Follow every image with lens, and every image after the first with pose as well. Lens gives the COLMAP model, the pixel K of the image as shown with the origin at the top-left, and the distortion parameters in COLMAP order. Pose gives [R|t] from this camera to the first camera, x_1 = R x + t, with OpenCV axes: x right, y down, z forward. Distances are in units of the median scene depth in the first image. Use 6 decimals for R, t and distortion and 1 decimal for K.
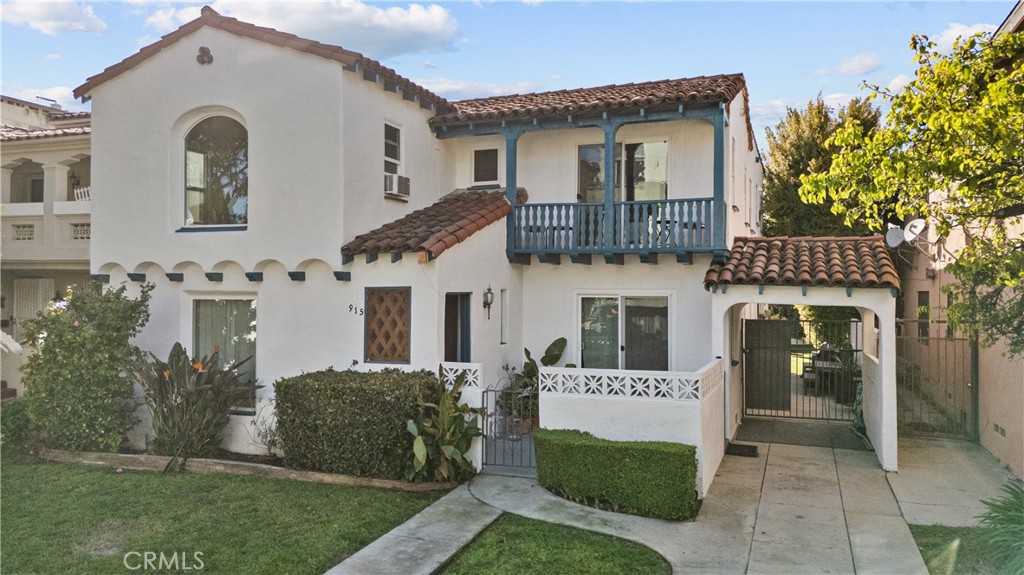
lens RADIAL K [[744.4, 0, 512.0], [0, 744.4, 287.5], [0, 0, 1]] dist [0.007533, 0.001110]
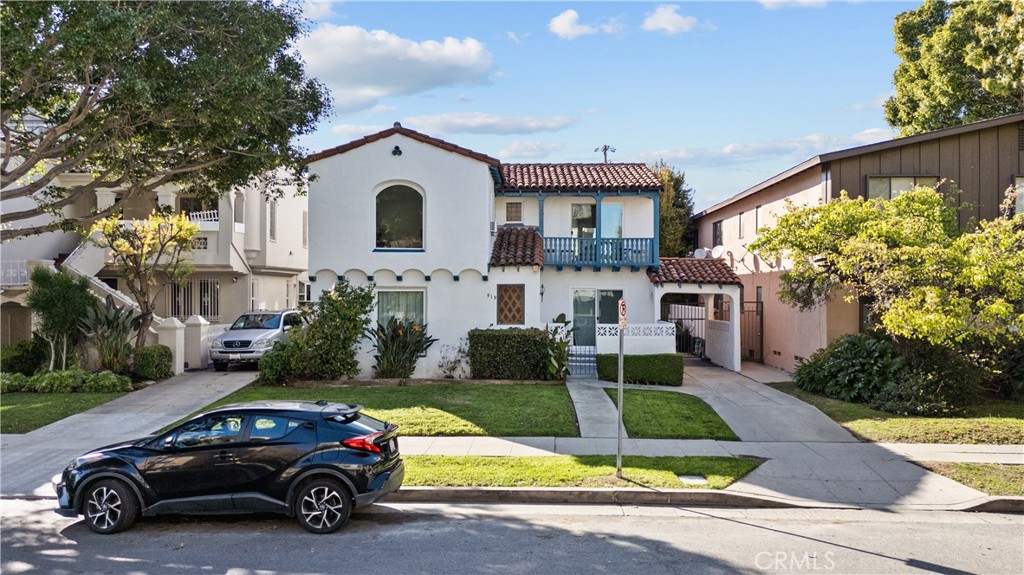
lens RADIAL K [[744.4, 0, 512.0], [0, 744.4, 287.5], [0, 0, 1]] dist [0.007533, 0.001110]
pose [[0.945033, -0.000659, 0.326975, -0.771329], [0.000973, 0.999999, -0.000796, 0.009405], [-0.326974, 0.001070, 0.945033, -0.769429]]
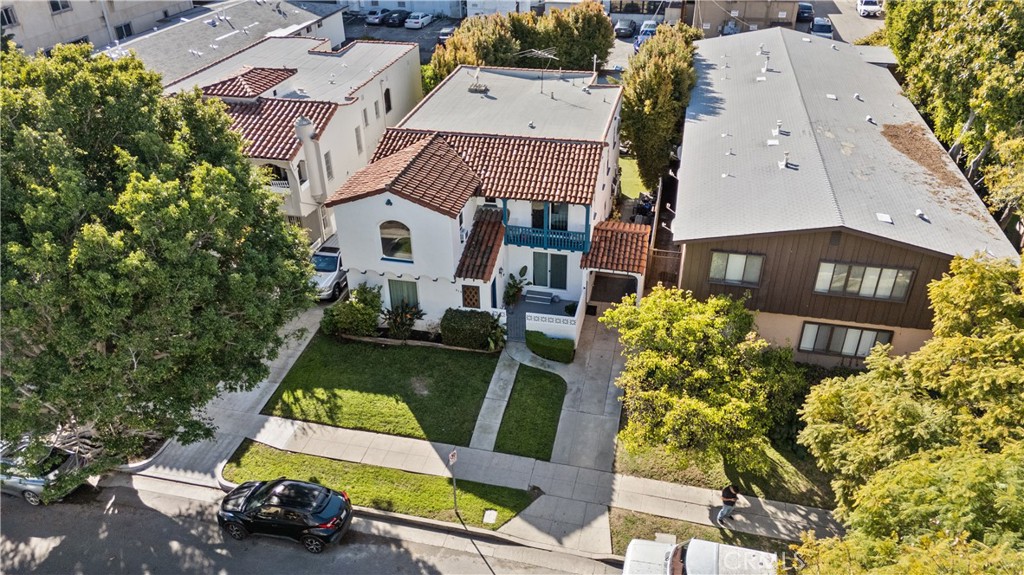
lens RADIAL K [[744.4, 0, 512.0], [0, 744.4, 287.5], [0, 0, 1]] dist [0.007533, 0.001110]
pose [[0.990071, -0.089776, 0.108162, -0.315489], [0.019579, 0.850054, 0.526332, -1.475107], [-0.139195, -0.518989, 0.843371, -1.413627]]
